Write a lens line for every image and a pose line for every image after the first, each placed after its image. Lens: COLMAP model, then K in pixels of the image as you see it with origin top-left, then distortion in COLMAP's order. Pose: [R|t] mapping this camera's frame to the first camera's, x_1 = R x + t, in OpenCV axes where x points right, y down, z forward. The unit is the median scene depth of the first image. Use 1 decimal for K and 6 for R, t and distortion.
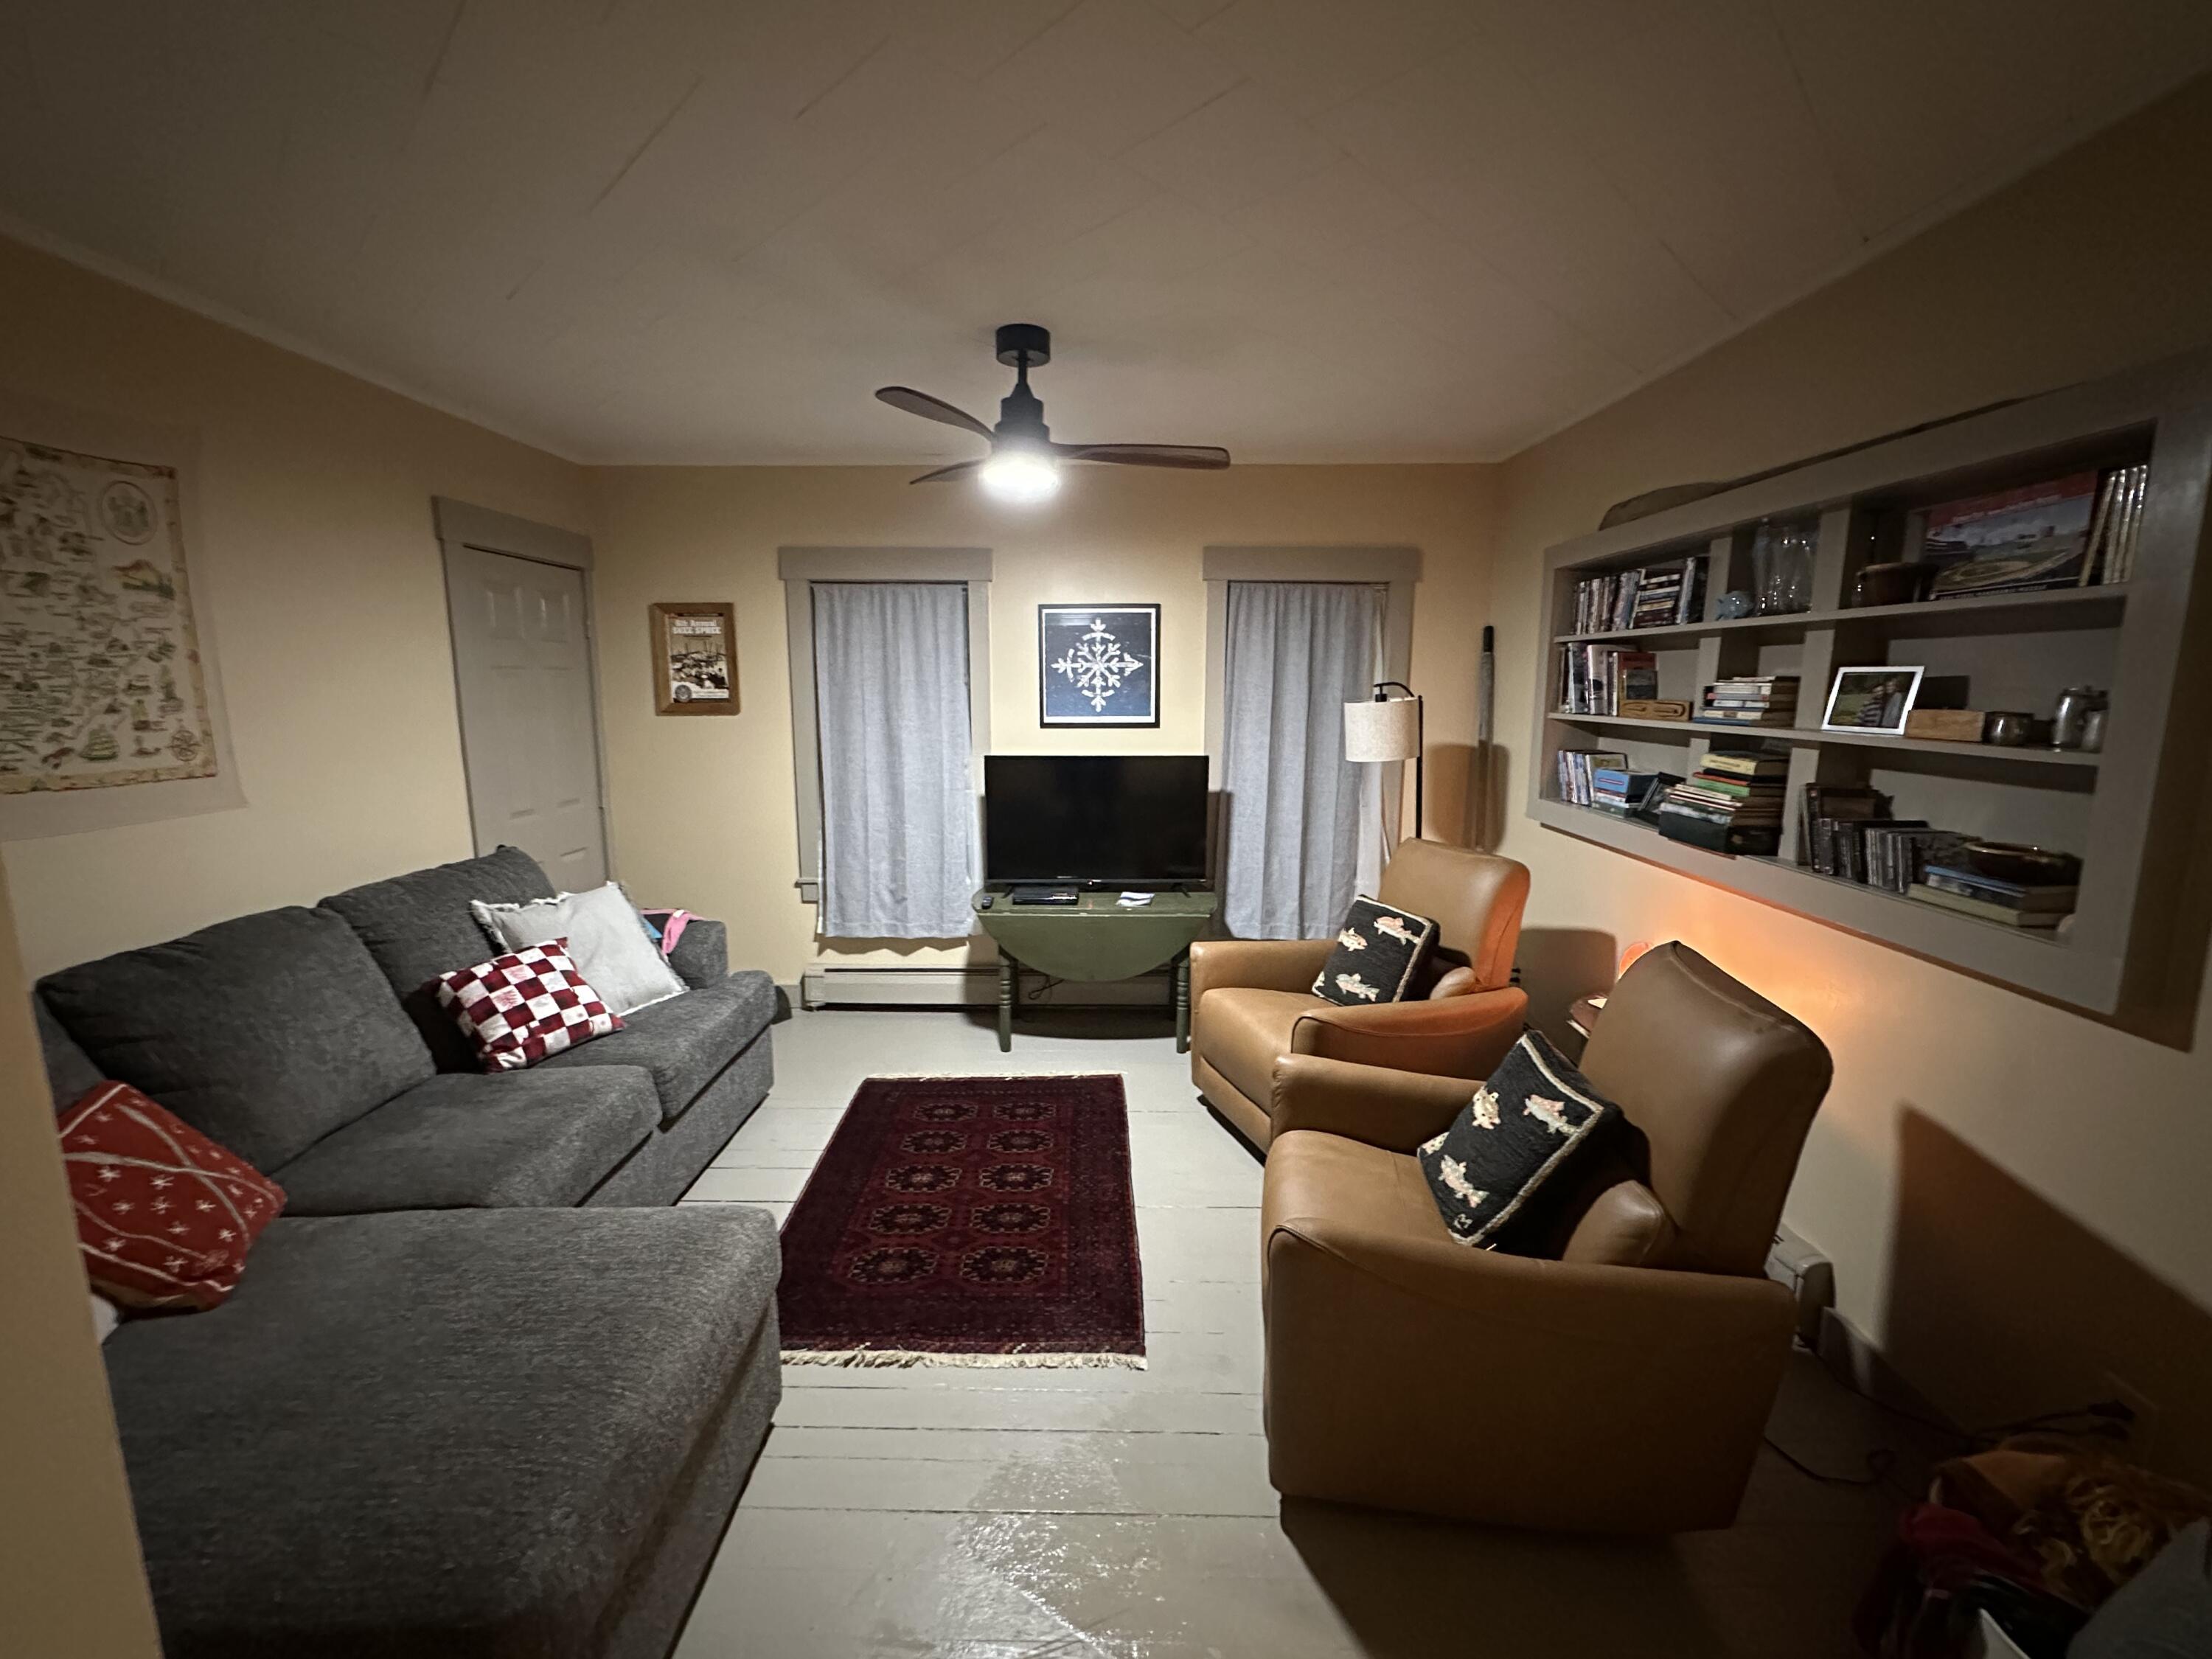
lens RADIAL K [[882.5, 0, 1108.6], [0, 882.5, 828.0], [0, 0, 1]] dist [-0.006088, 0.001173]
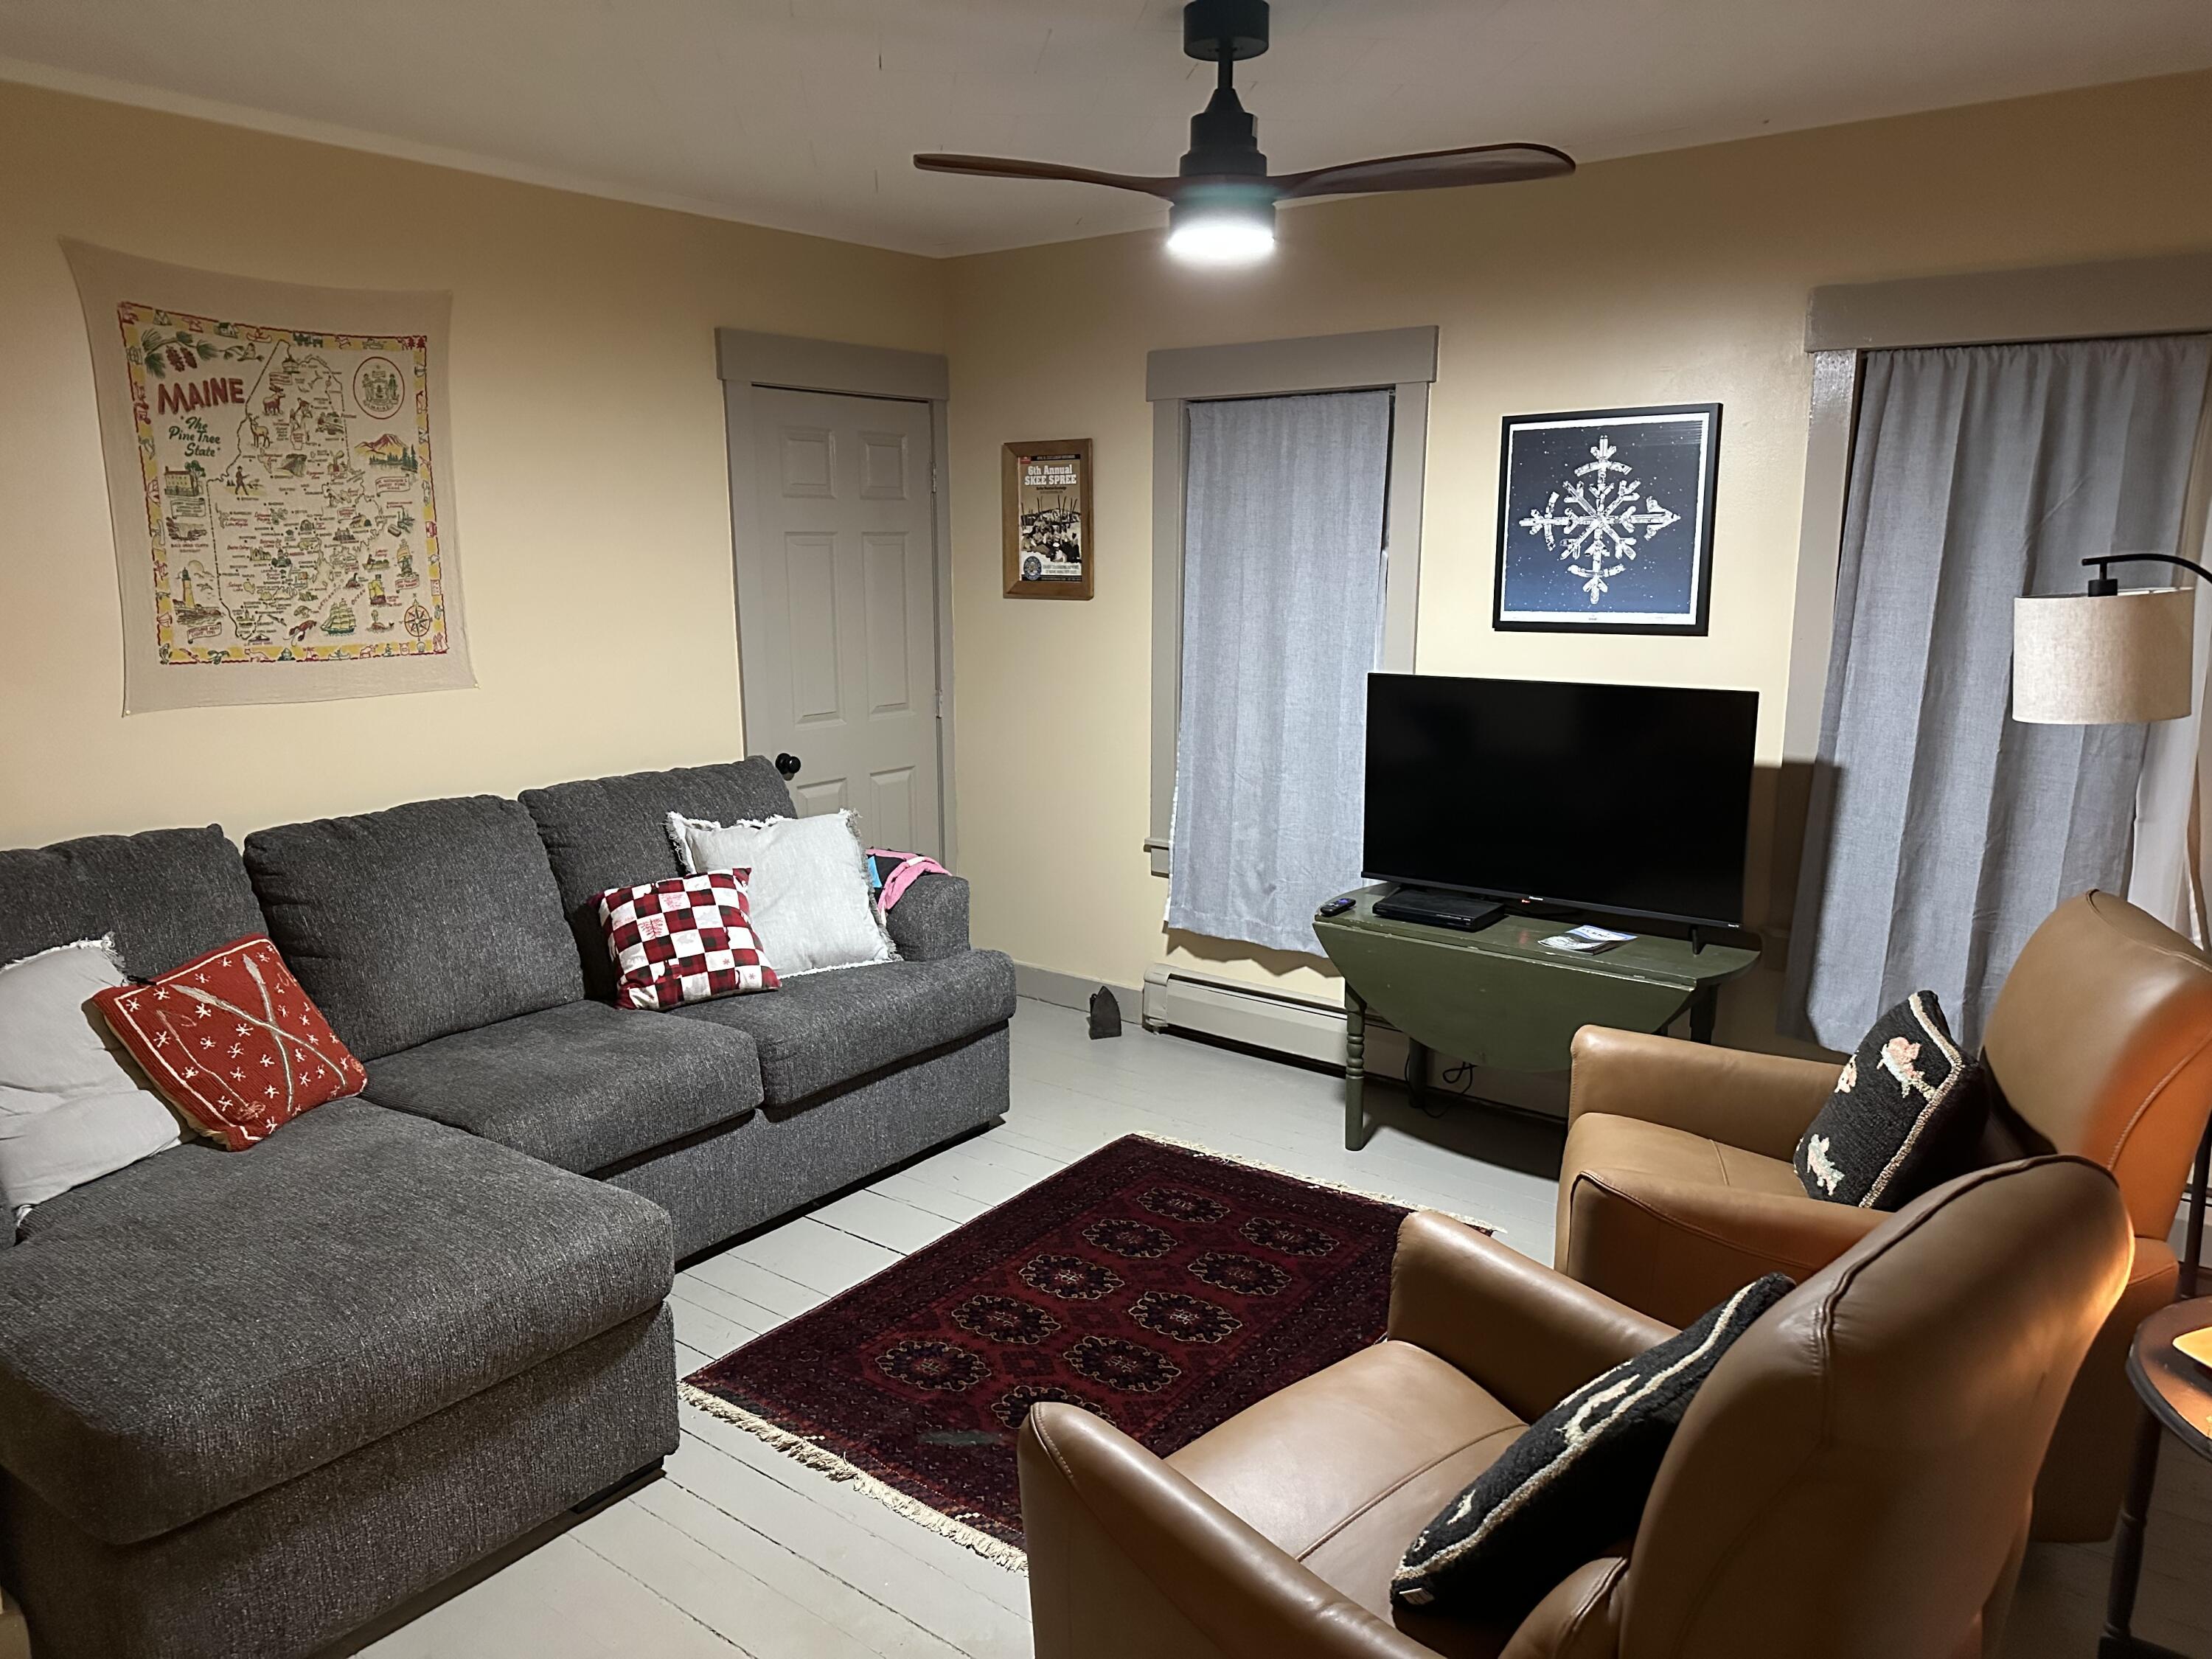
lens RADIAL K [[1474.5, 0, 1115.2], [0, 1474.5, 827.5], [0, 0, 1]] dist [0.040916, -0.032762]
pose [[0.810420, 0.108296, -0.575752, 0.443267], [-0.090815, 0.994109, 0.059157, -0.026240], [0.578767, 0.004345, 0.815481, 0.071074]]
